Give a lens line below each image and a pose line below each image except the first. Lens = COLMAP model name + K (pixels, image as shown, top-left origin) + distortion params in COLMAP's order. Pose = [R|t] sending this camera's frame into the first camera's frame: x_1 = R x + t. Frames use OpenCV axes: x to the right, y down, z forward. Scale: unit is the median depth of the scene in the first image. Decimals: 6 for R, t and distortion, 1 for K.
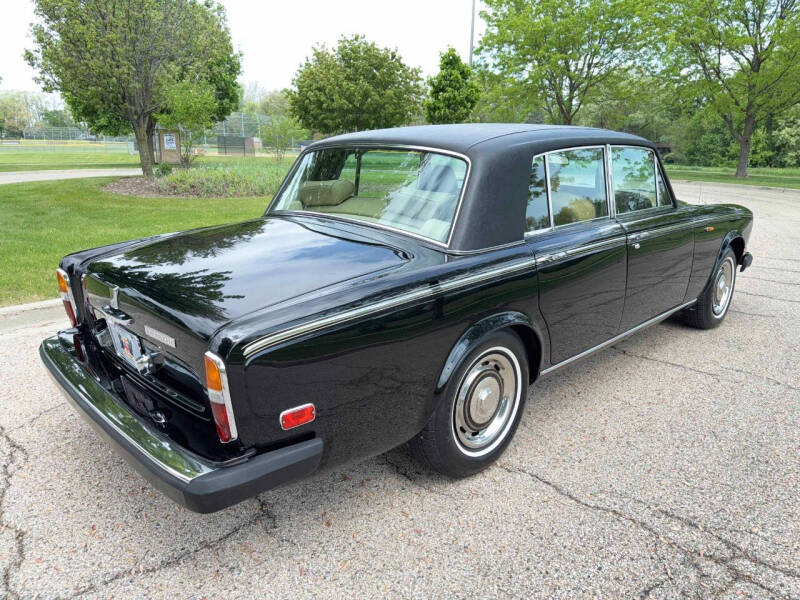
lens RADIAL K [[563.4, 0, 398.6], [0, 563.4, 299.9], [0, 0, 1]] dist [0.018141, -0.023171]
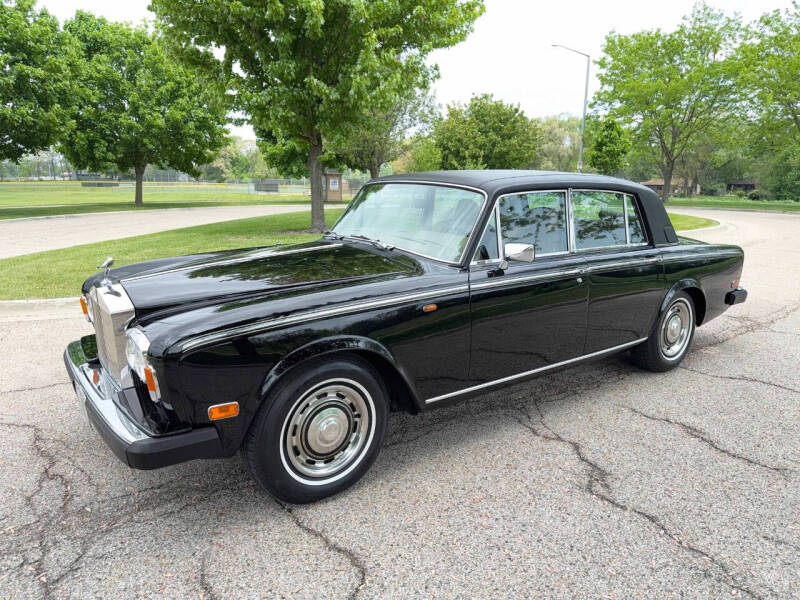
lens RADIAL K [[561.0, 0, 402.8], [0, 561.0, 301.8], [0, 0, 1]] dist [0.032328, -0.039529]
pose [[0.994101, 0.014323, -0.107509, -0.279663], [-0.020971, 0.997920, -0.060961, 0.125230], [0.106412, 0.062856, 0.992333, -0.458218]]
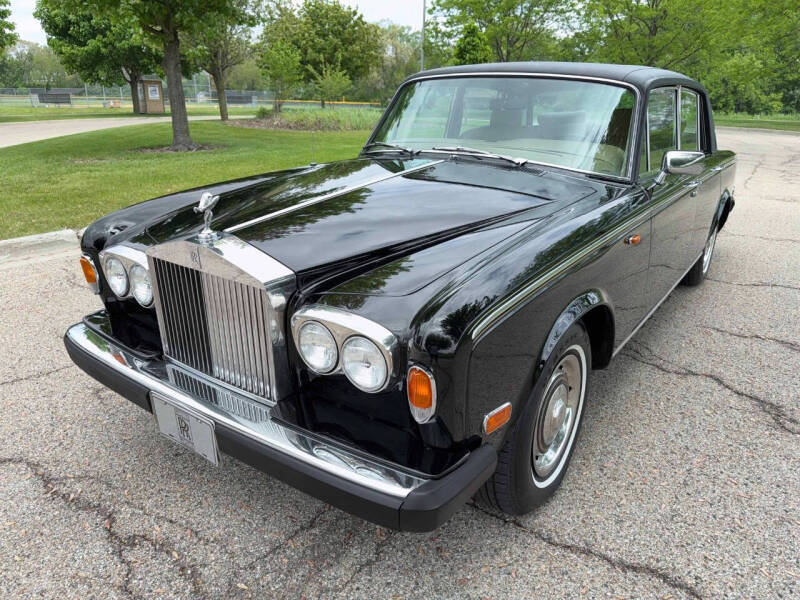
lens RADIAL K [[563.4, 0, 398.6], [0, 563.4, 299.9], [0, 0, 1]] dist [0.018141, -0.023171]
pose [[0.982044, -0.069700, 0.175305, -0.390308], [0.055581, 0.994897, 0.084204, 0.114331], [-0.180279, -0.072948, 0.980907, -0.398624]]
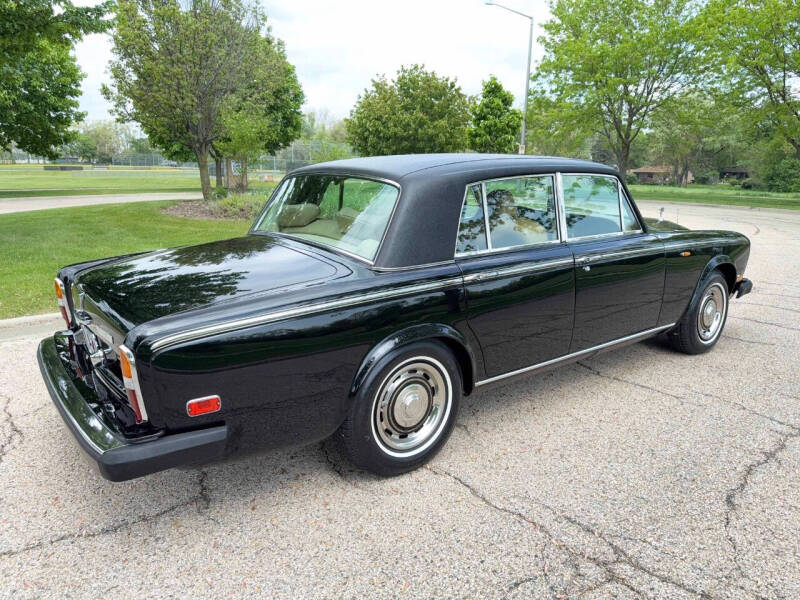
lens RADIAL K [[561.0, 0, 402.8], [0, 561.0, 301.8], [0, 0, 1]] dist [0.032328, -0.039529]
pose [[0.994343, 0.023071, -0.103681, 0.047129], [-0.026996, 0.998965, -0.036611, 0.003370], [0.102729, 0.039203, 0.993937, -0.016845]]
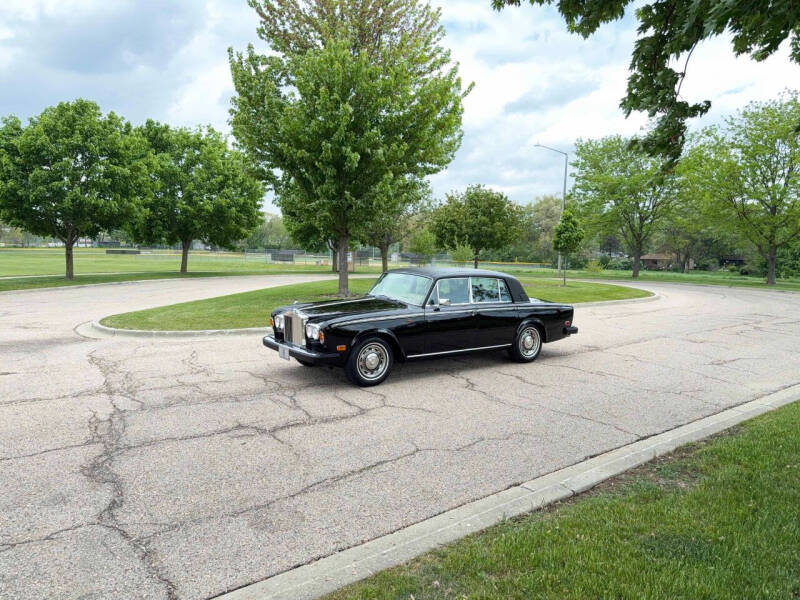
lens RADIAL K [[553.7, 0, 400.0], [0, 553.7, 300.0], [0, 0, 1]] dist [0.118745, -0.175956]
pose [[0.992311, 0.015625, -0.122776, -0.230717], [-0.038228, 0.982189, -0.183966, 0.199771], [0.117715, 0.187245, 0.975235, -0.815888]]
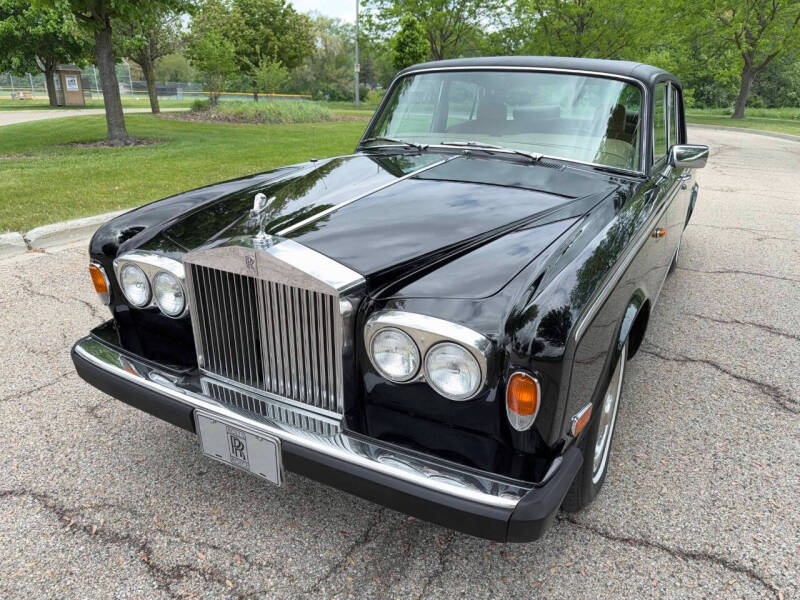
lens RADIAL K [[565.4, 0, 400.0], [0, 565.4, 300.0], [0, 0, 1]] dist [0.004297, -0.007439]
pose [[0.952978, -0.104604, 0.284413, -0.416377], [0.078387, 0.991683, 0.102080, 0.111060], [-0.292726, -0.074985, 0.953252, -0.387017]]
